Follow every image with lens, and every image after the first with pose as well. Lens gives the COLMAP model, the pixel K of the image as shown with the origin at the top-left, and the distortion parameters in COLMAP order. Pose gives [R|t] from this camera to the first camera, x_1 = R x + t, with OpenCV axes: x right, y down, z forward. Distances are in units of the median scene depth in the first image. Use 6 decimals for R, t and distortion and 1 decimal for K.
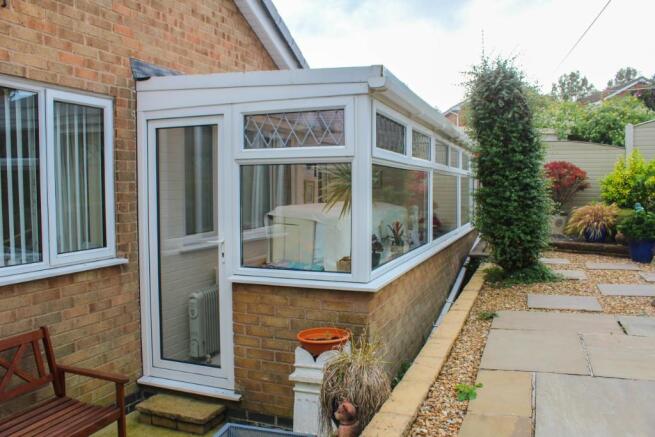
lens RADIAL K [[540.1, 0, 327.5], [0, 540.1, 218.5], [0, 0, 1]] dist [-0.174099, 0.152679]
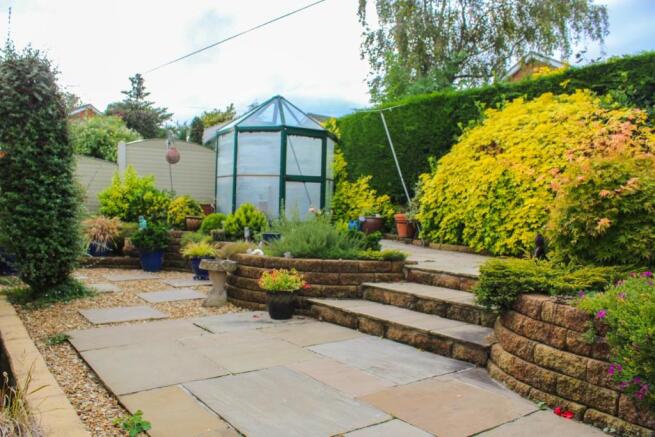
lens RADIAL K [[540.1, 0, 327.5], [0, 540.1, 218.5], [0, 0, 1]] dist [-0.174099, 0.152679]
pose [[0.560831, 0.003878, 0.827921, -0.105985], [0.028983, 0.999284, -0.024314, 0.017168], [-0.827423, 0.037632, 0.560317, 0.126881]]
